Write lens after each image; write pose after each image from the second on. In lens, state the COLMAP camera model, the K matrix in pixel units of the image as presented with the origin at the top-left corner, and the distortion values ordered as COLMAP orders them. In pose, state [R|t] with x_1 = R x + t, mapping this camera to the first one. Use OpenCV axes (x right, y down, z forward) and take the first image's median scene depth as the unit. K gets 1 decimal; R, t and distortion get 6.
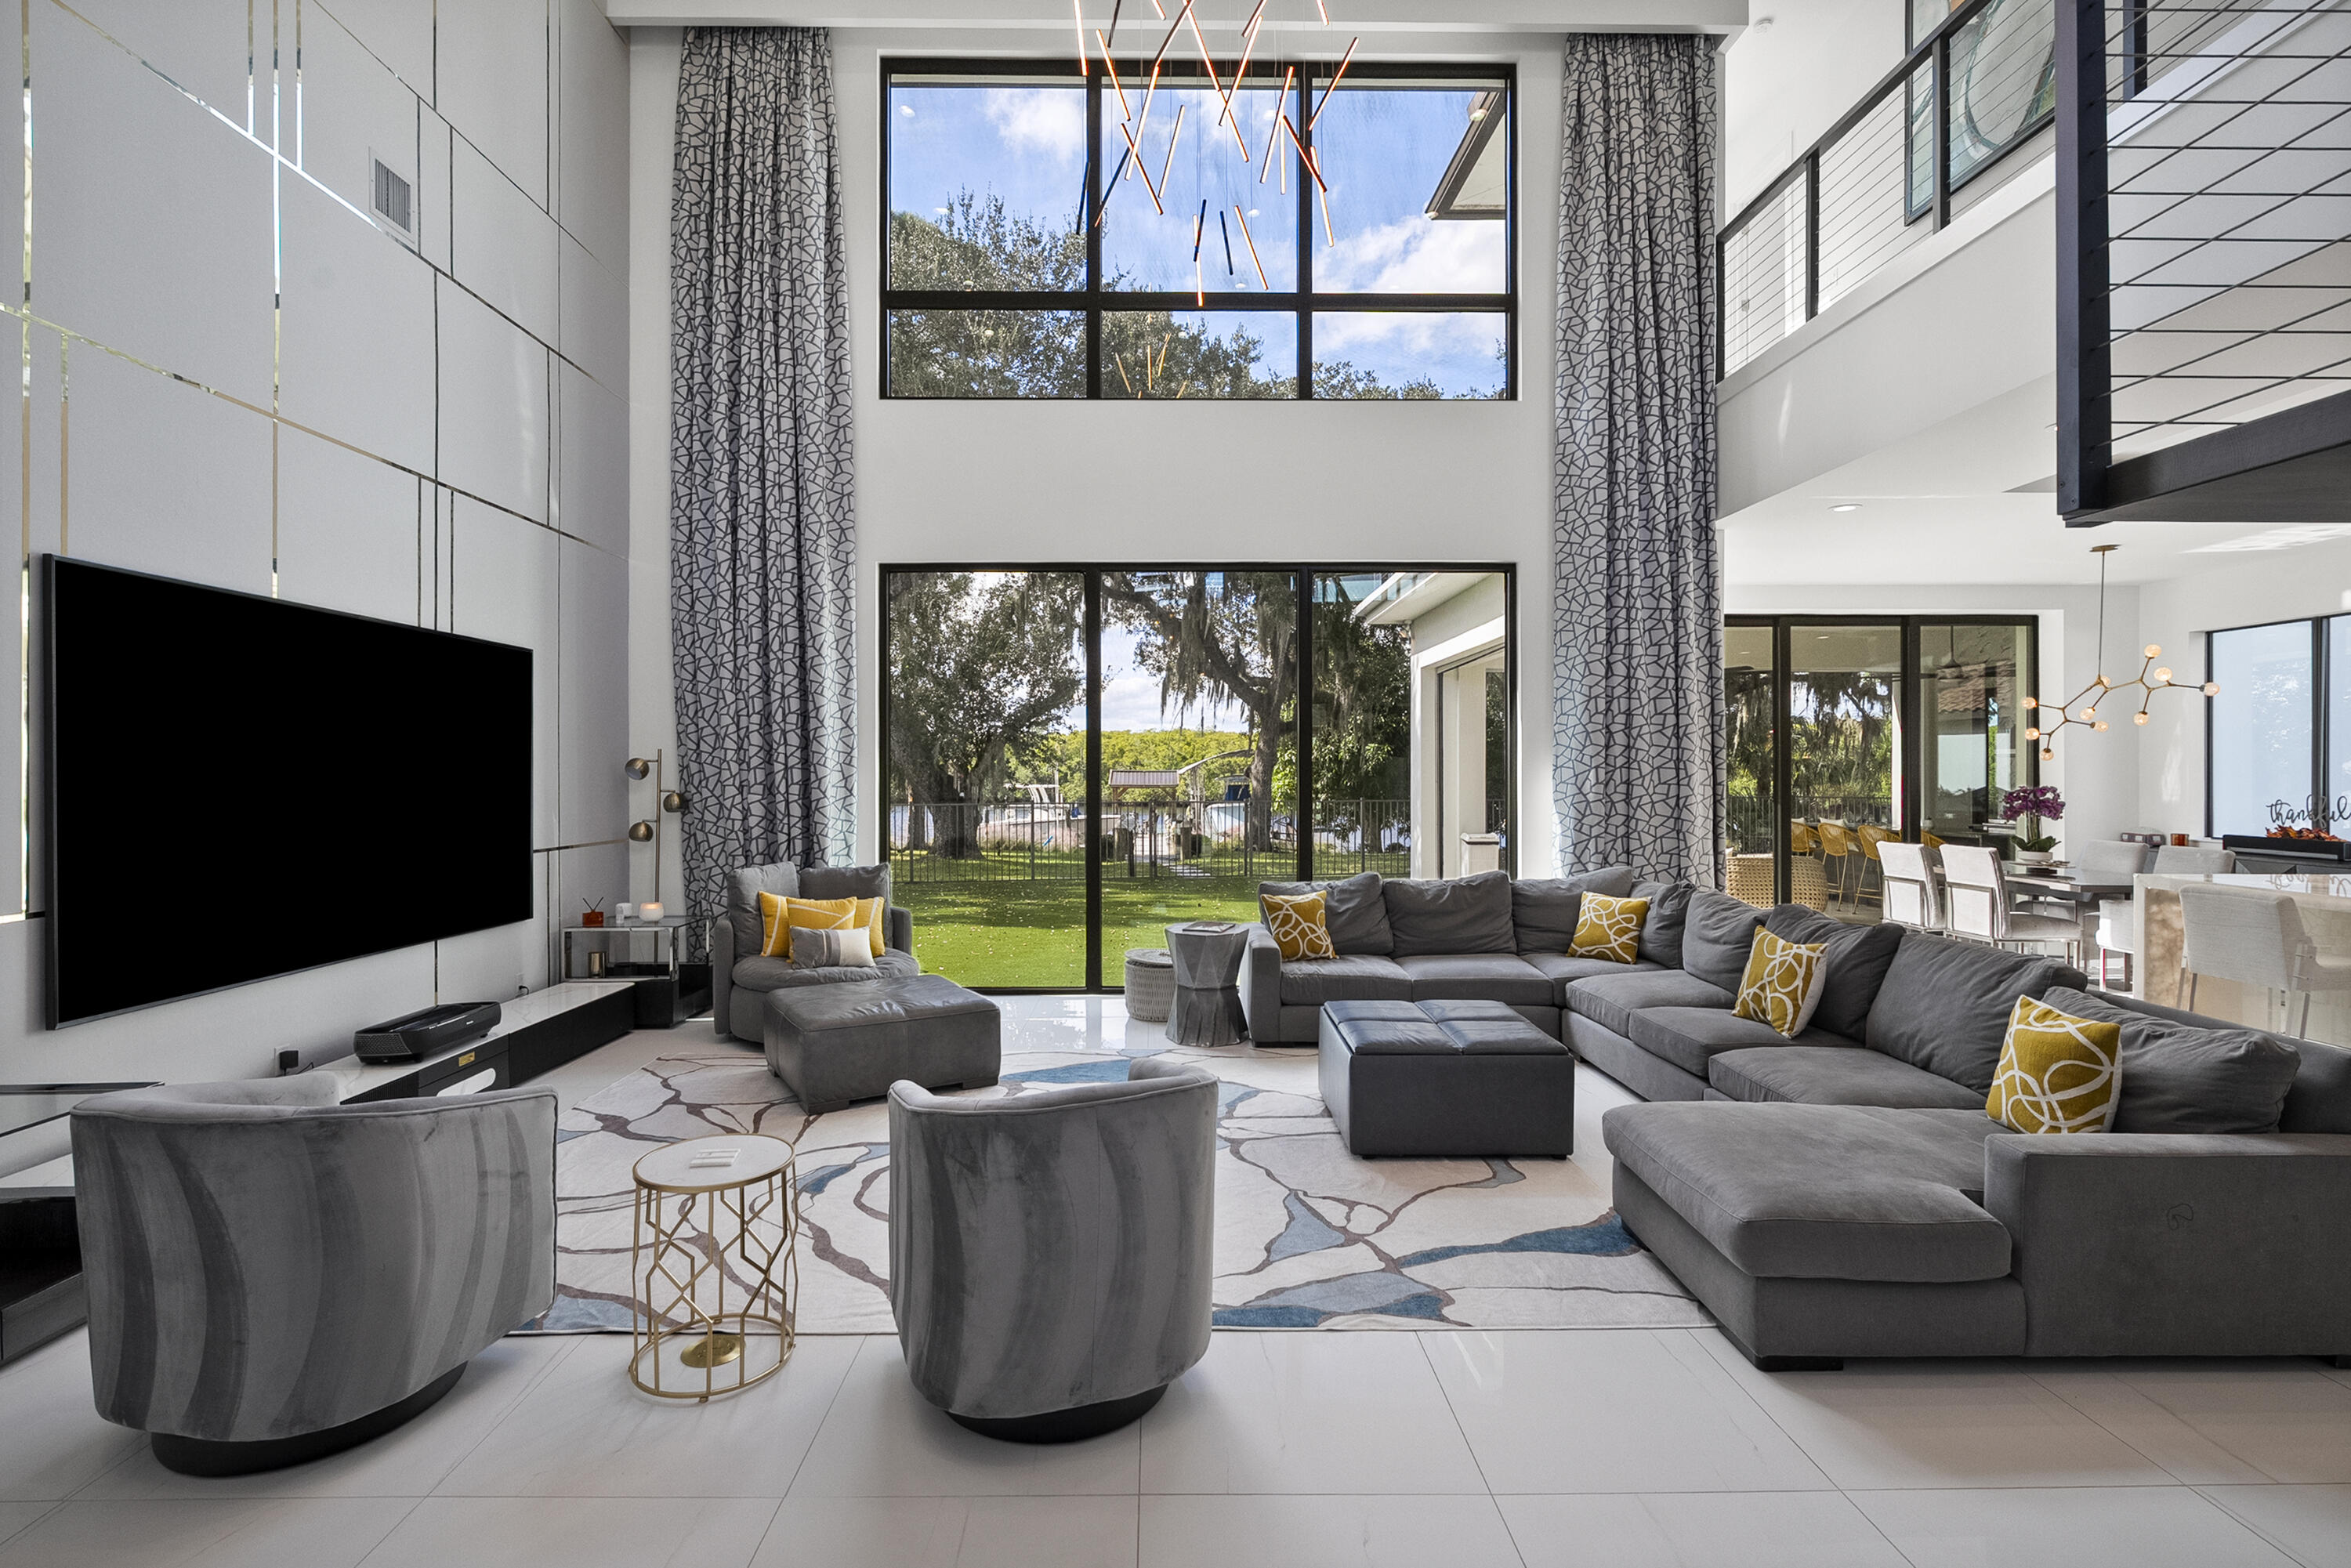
lens RADIAL K [[1086.6, 0, 1167.8], [0, 1086.6, 772.2], [0, 0, 1]] dist [-0.000992, 0.001019]
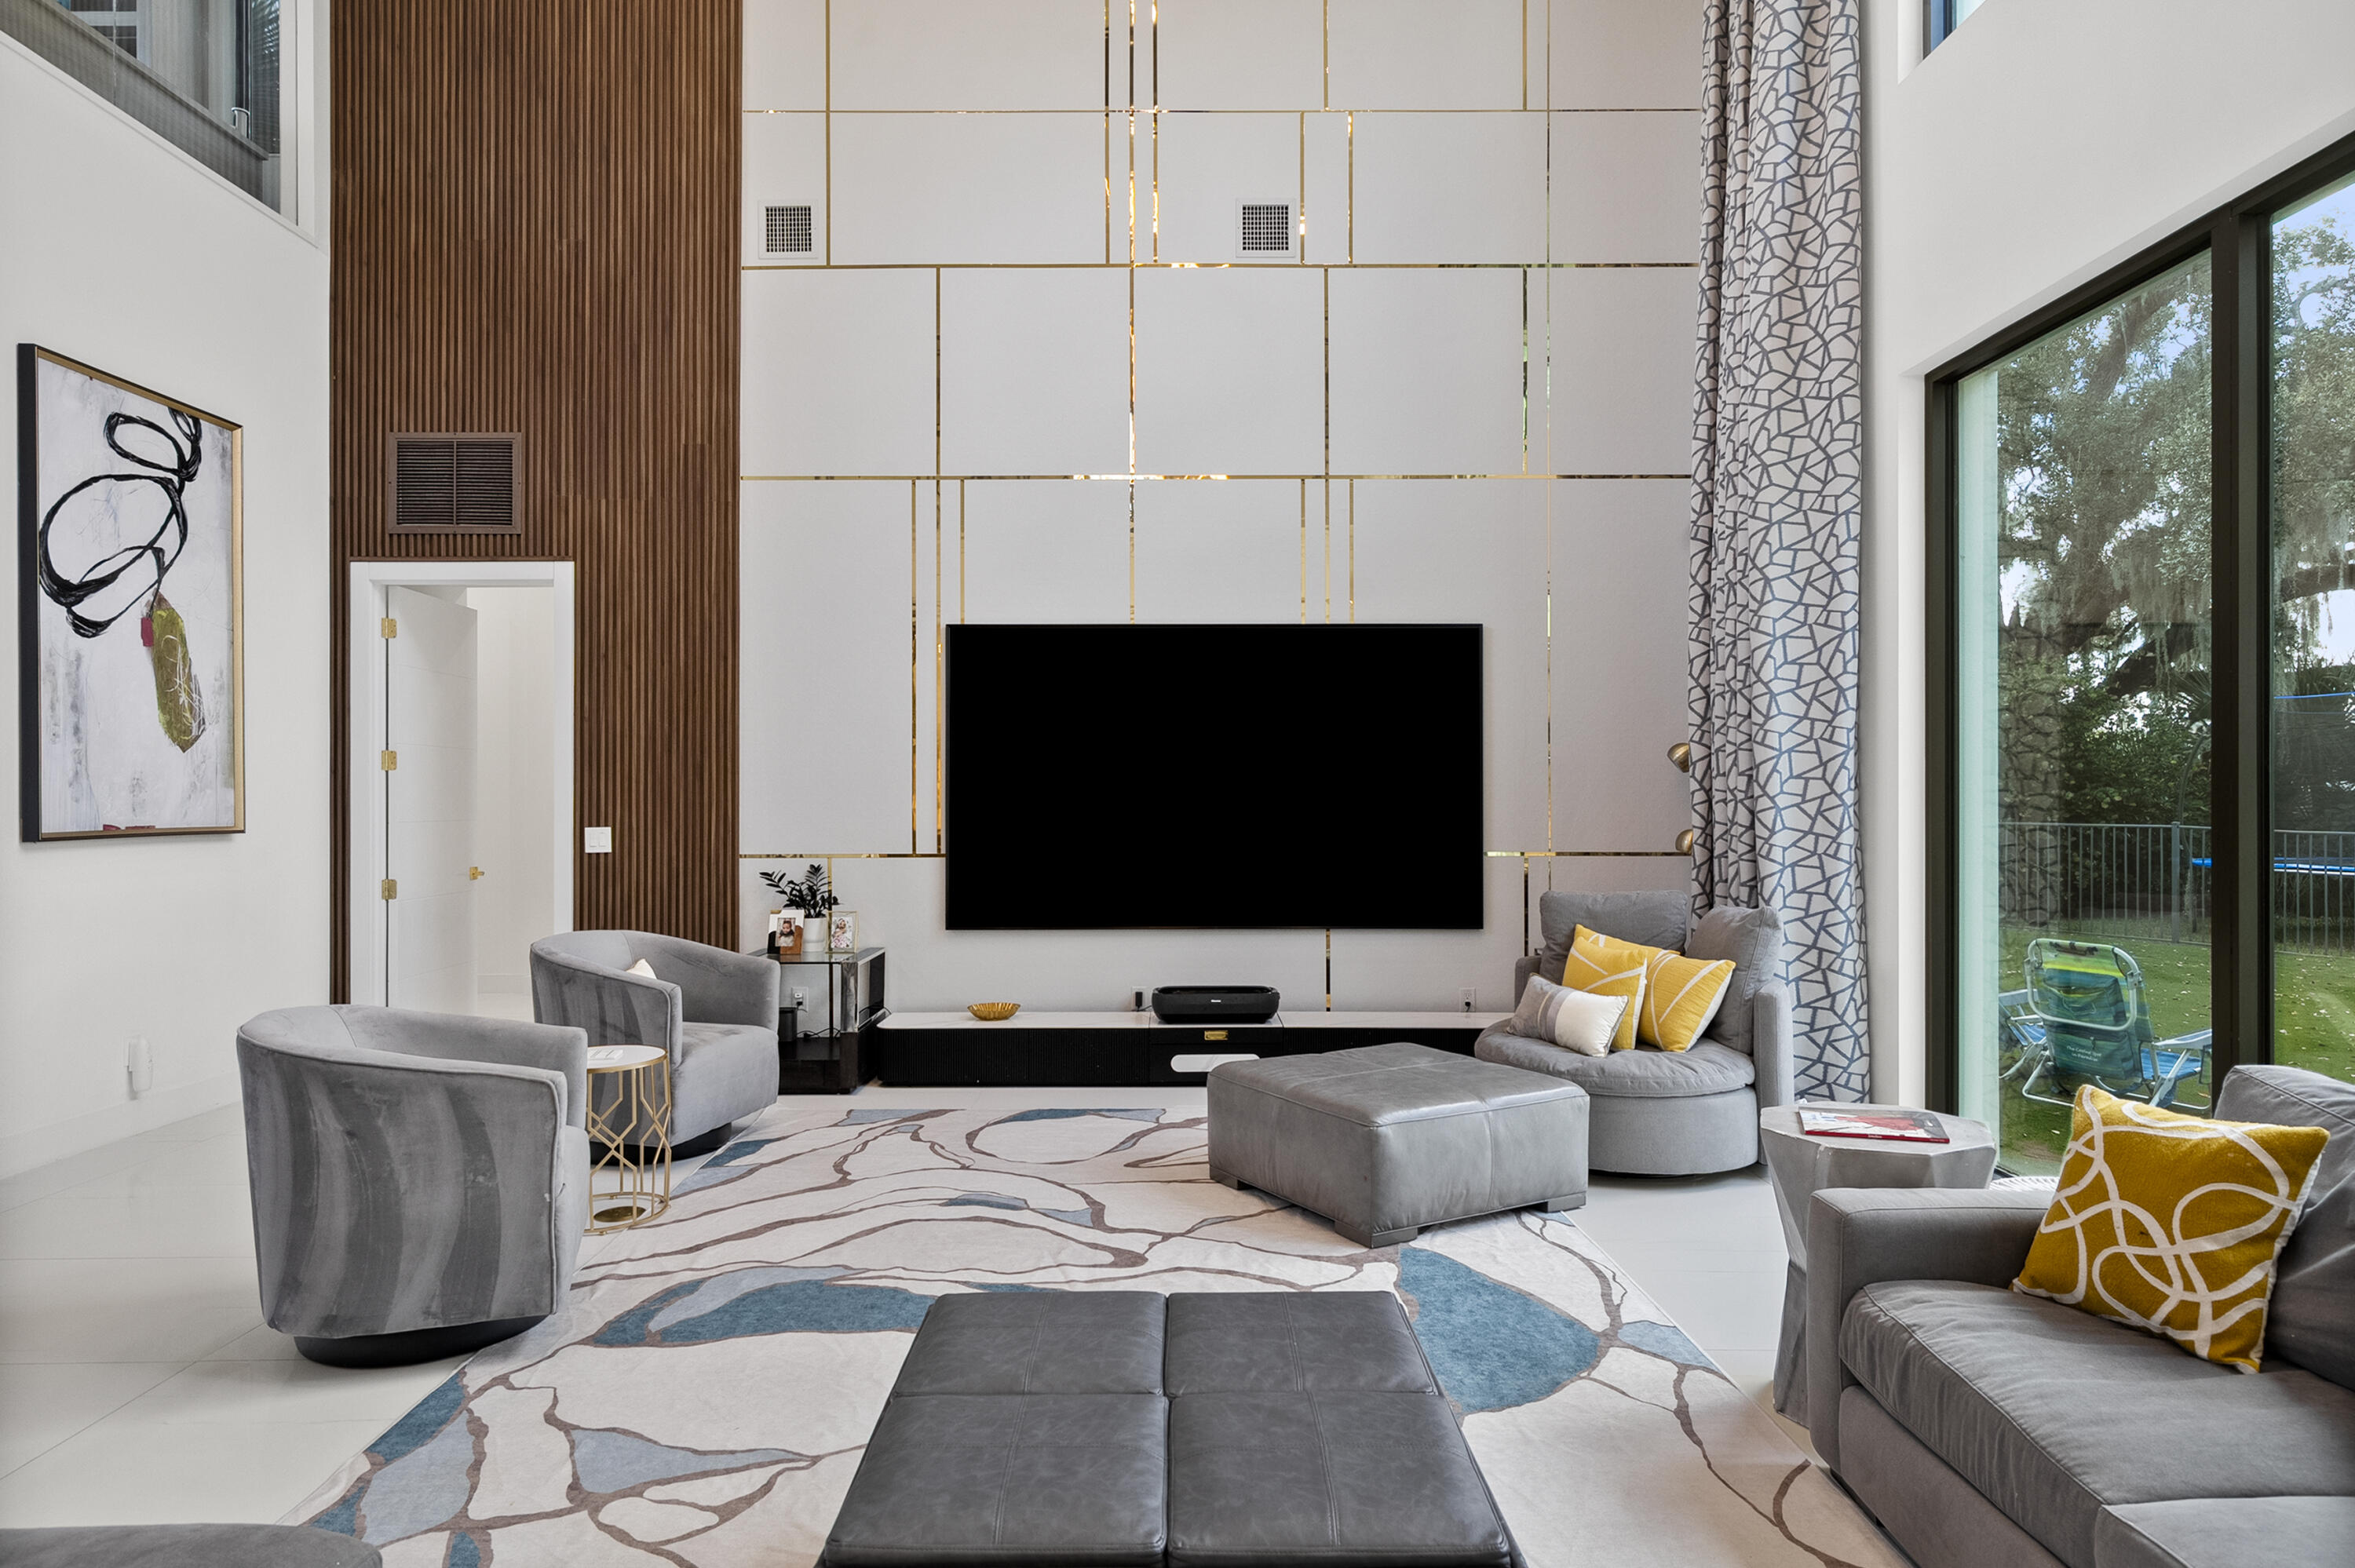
lens RADIAL K [[1365.2, 0, 1172.4], [0, 1365.2, 798.8], [0, 0, 1]] dist [0.006899, 0.001196]
pose [[-0.007660, 0.000283, -0.999971, 0.452645], [0.001323, 0.999999, 0.000273, 0.023175], [0.999970, -0.001321, -0.007660, 0.654200]]
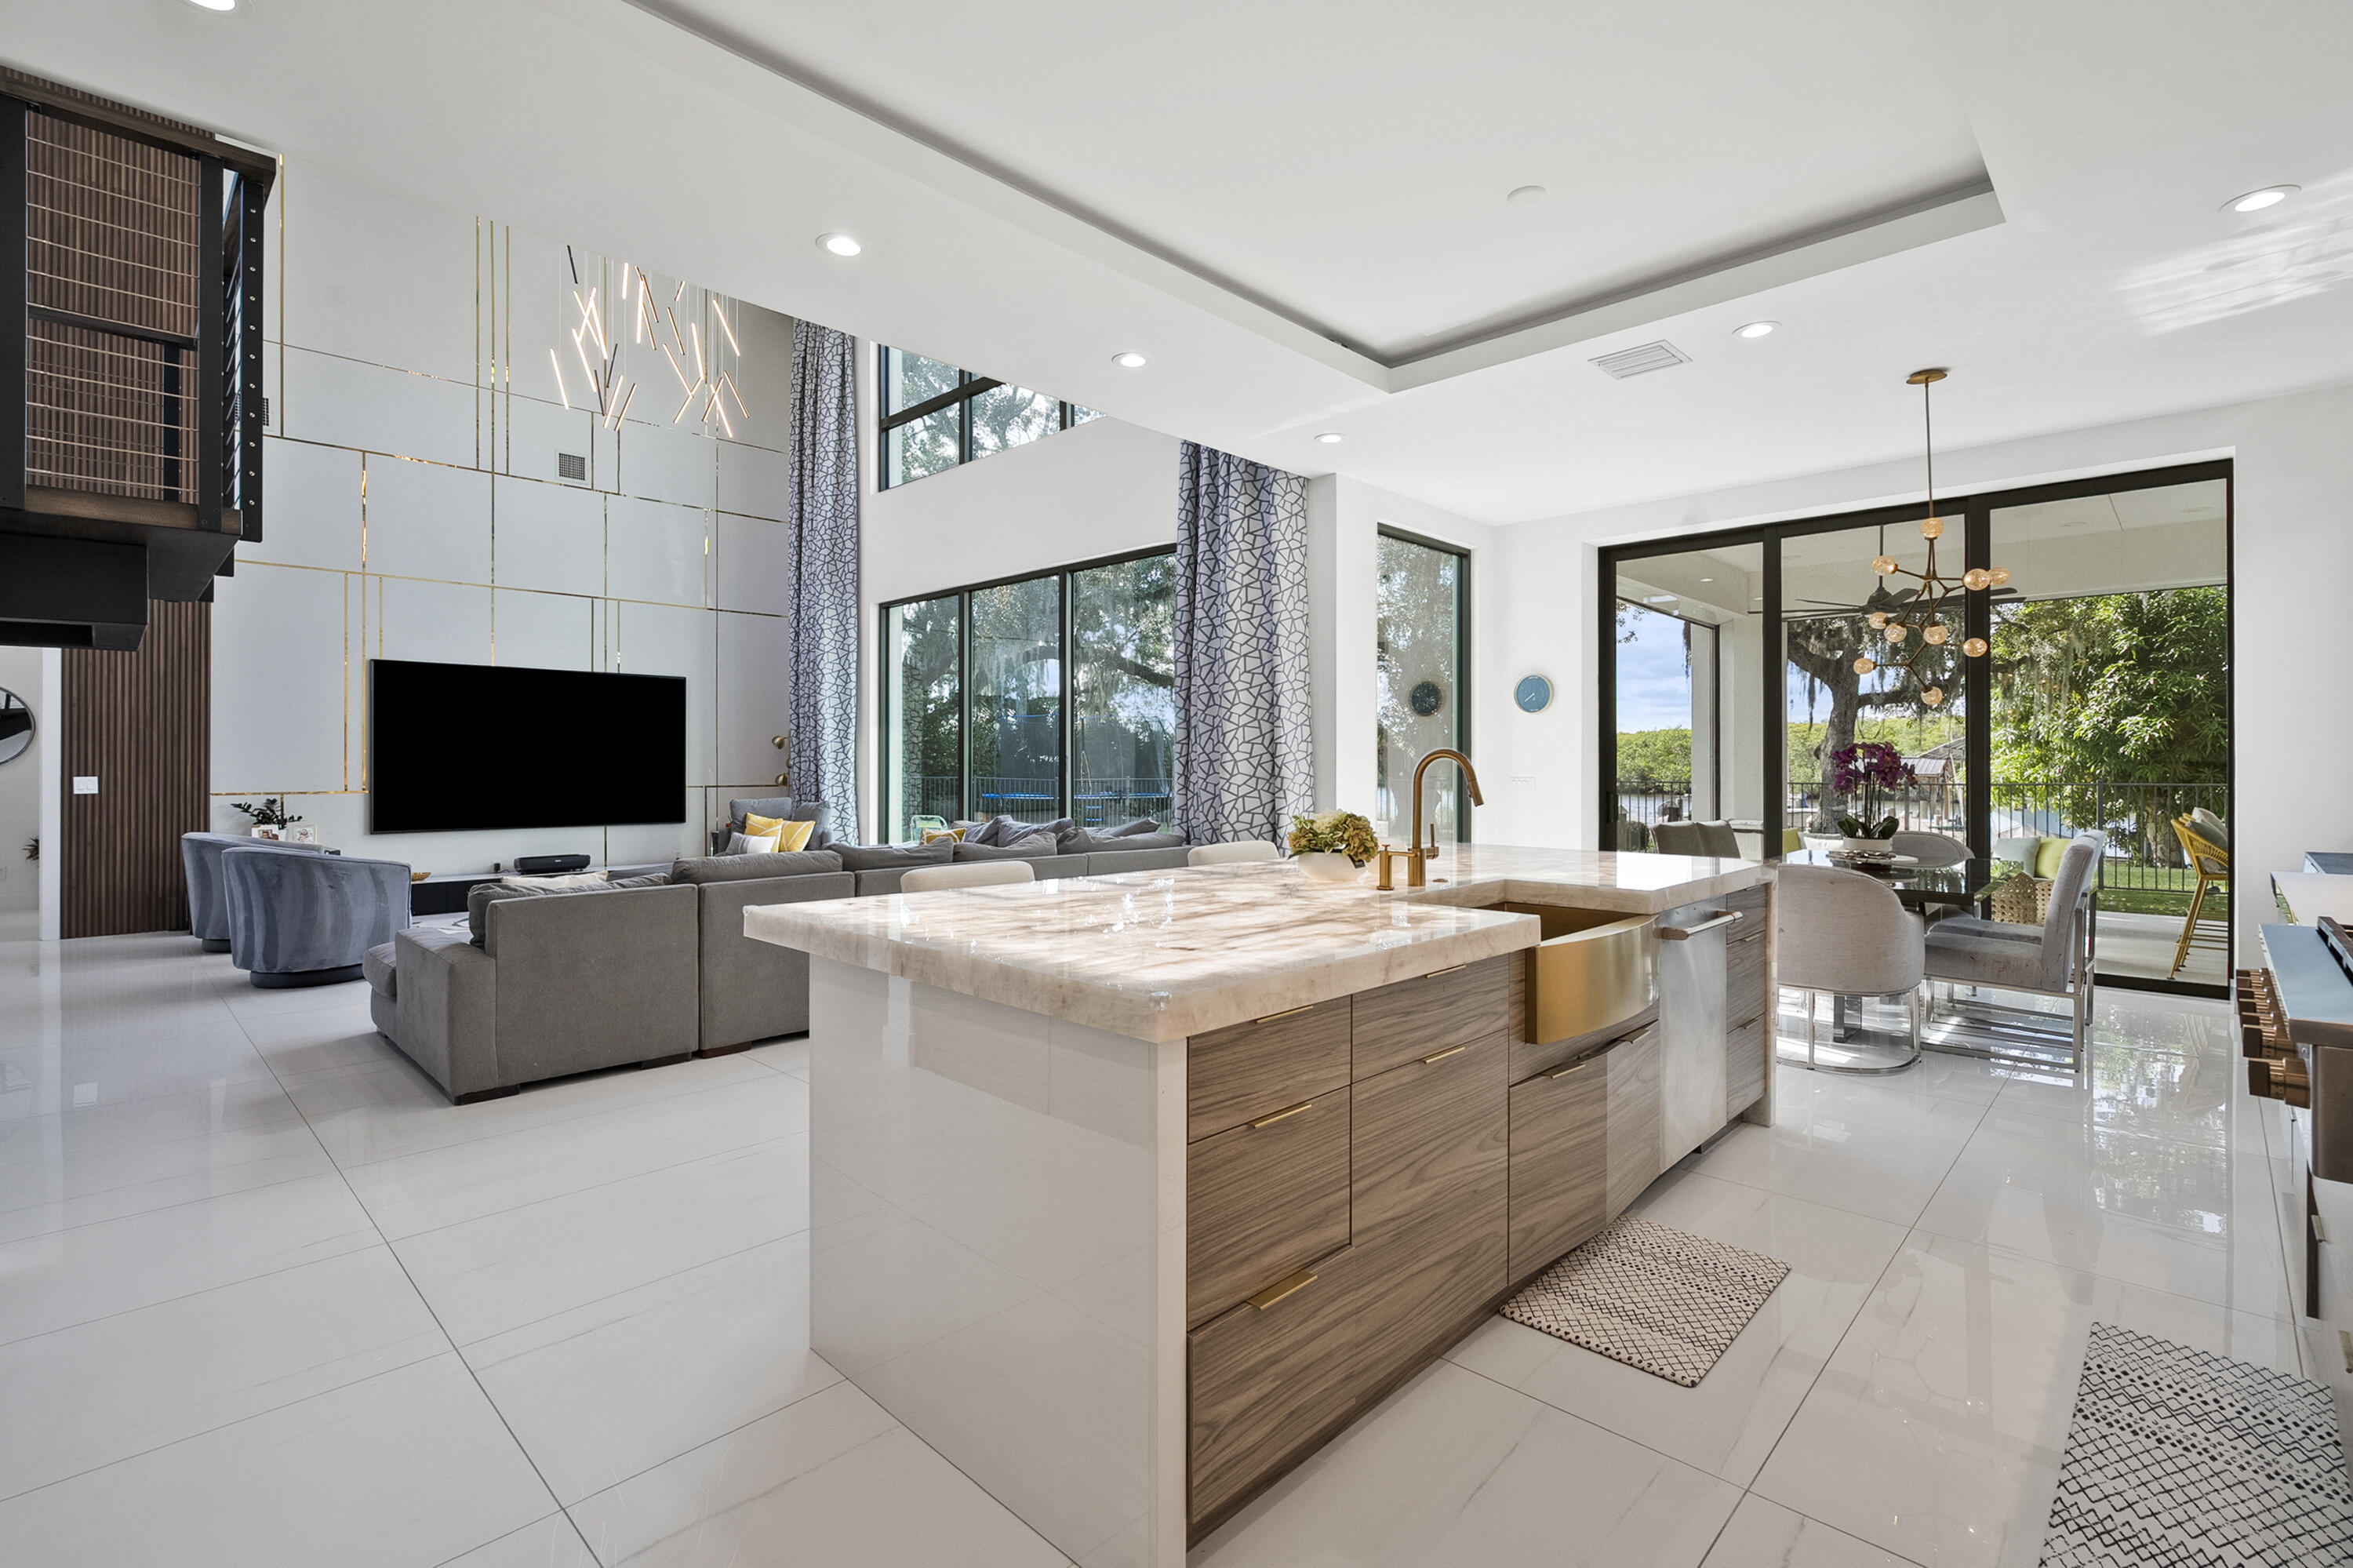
lens RADIAL K [[1071.9, 0, 1175.8], [0, 1071.9, 764.3], [0, 0, 1]] dist [-0.000576, 0.000482]
pose [[0.712101, -0.000708, -0.702077, 1.114088], [0.000008, 0.999999, -0.001000, 0.031592], [0.702077, 0.000706, 0.712100, 0.247121]]
